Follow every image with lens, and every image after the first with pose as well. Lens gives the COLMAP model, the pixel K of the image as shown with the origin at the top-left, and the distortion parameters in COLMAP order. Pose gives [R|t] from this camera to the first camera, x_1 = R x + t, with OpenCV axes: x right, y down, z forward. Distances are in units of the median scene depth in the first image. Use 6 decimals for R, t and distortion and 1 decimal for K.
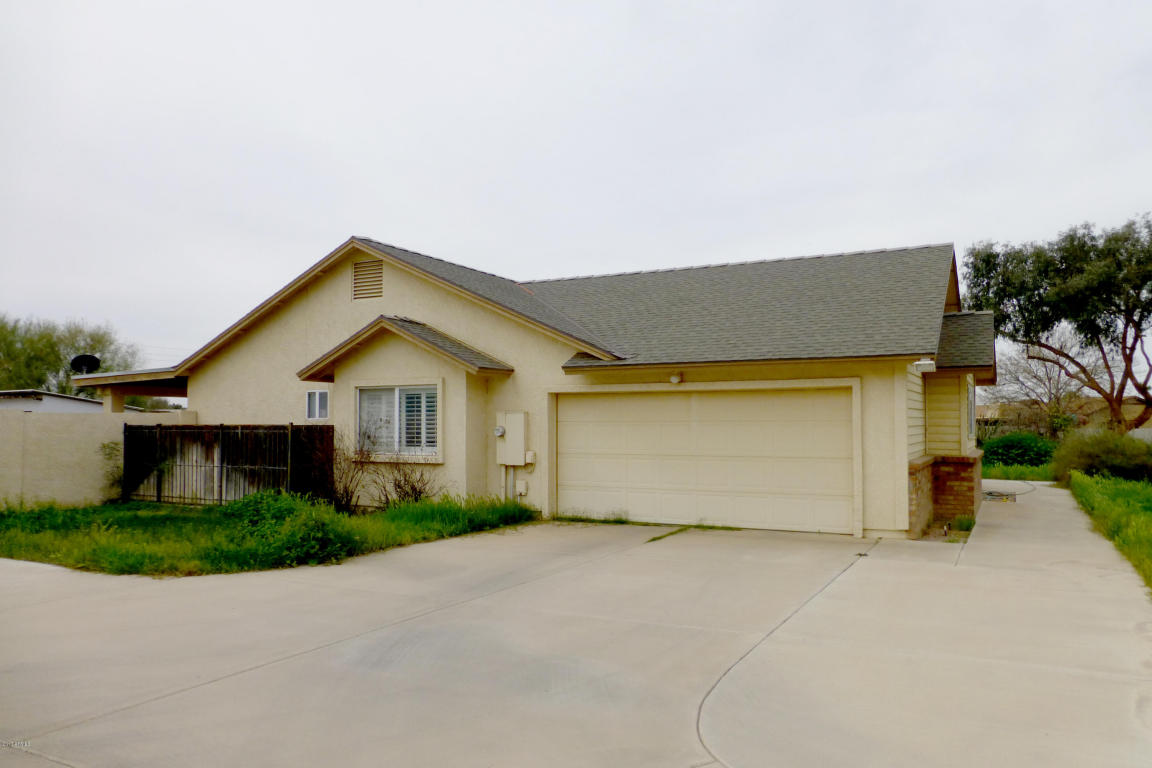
lens RADIAL K [[838.6, 0, 574.2], [0, 838.6, 384.0], [0, 0, 1]] dist [-0.022770, -0.004682]
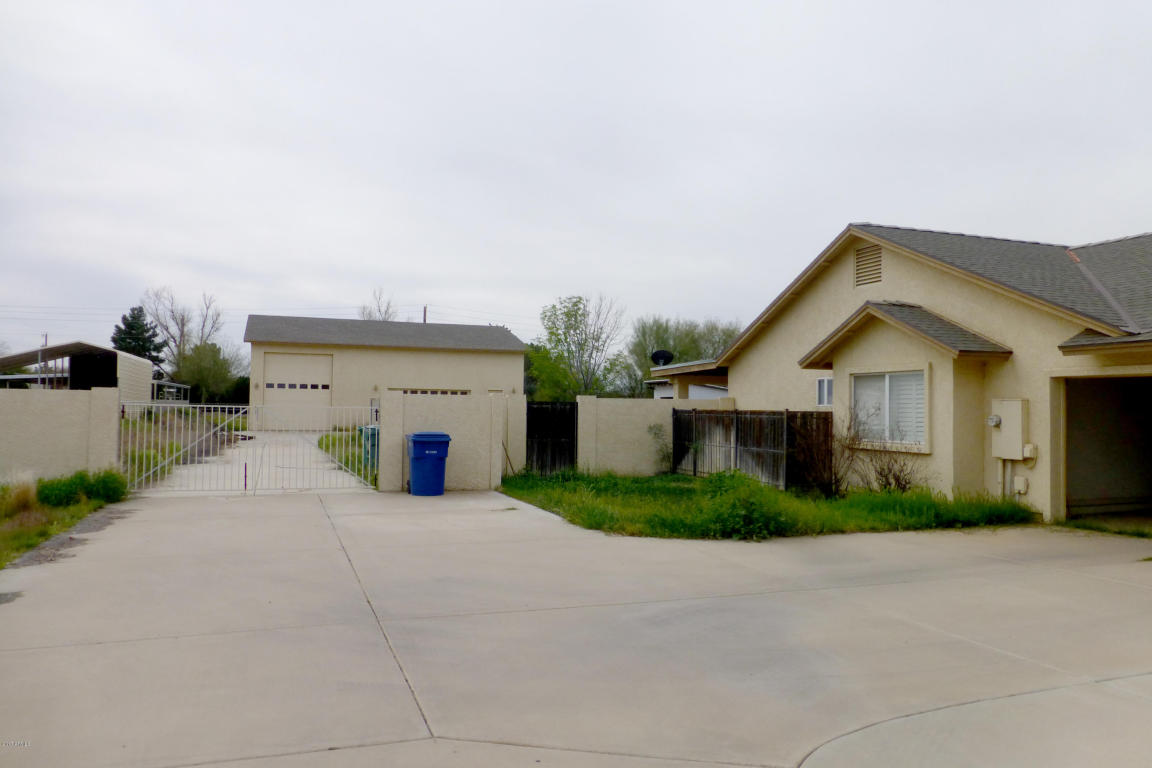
lens RADIAL K [[838.6, 0, 578.7], [0, 838.6, 380.9], [0, 0, 1]] dist [-0.022770, -0.004682]
pose [[0.736787, -0.011515, -0.676027, 0.183154], [0.021182, 0.999757, 0.006057, -0.001140], [0.675793, -0.018782, 0.736852, 0.039033]]
